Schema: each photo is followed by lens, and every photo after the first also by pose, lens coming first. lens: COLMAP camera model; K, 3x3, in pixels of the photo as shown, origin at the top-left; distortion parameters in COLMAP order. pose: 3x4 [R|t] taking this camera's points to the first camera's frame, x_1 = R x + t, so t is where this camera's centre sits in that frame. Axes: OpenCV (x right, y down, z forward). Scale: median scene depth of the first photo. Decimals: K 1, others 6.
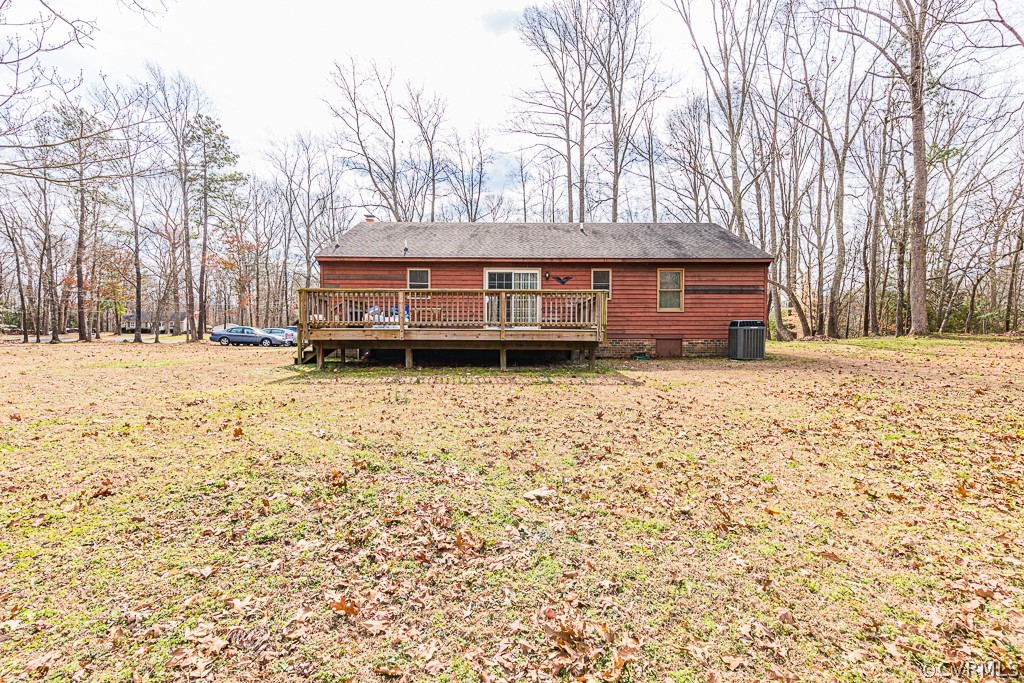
lens RADIAL K [[467.2, 0, 510.9], [0, 467.2, 331.9], [0, 0, 1]] dist [0.004527, -0.000268]
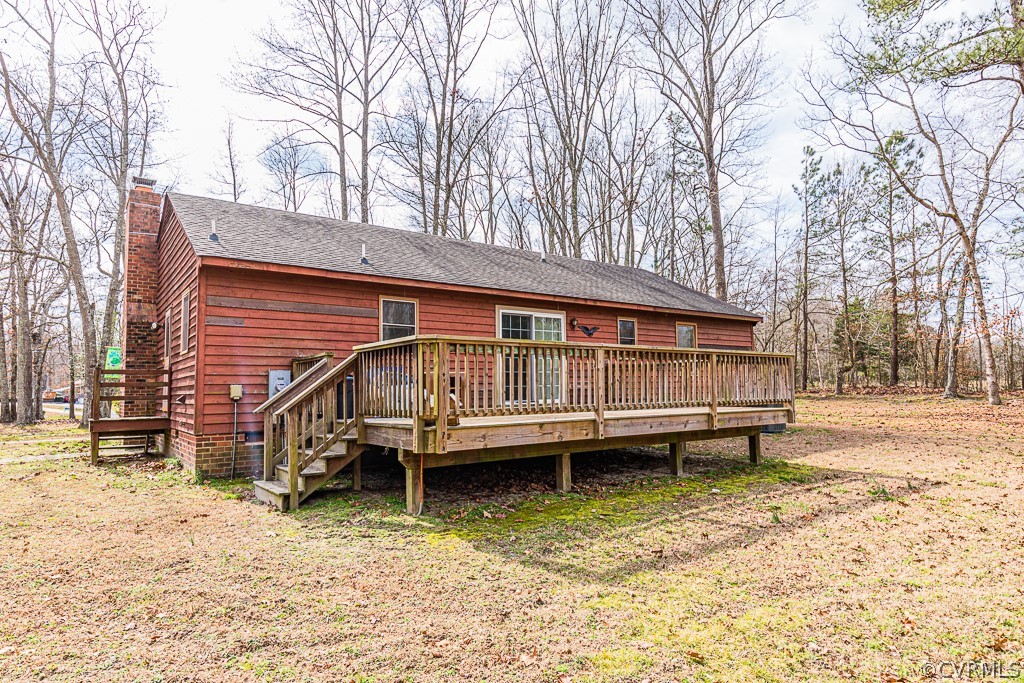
lens RADIAL K [[587.7, 0, 512.0], [0, 587.7, 341.5], [0, 0, 1]] dist [0.000140, 0.000072]
pose [[0.792620, 0.032887, 0.608828, -0.515167], [0.011439, 0.997566, -0.068778, -0.035038], [-0.609609, 0.061479, 0.790315, 0.370960]]
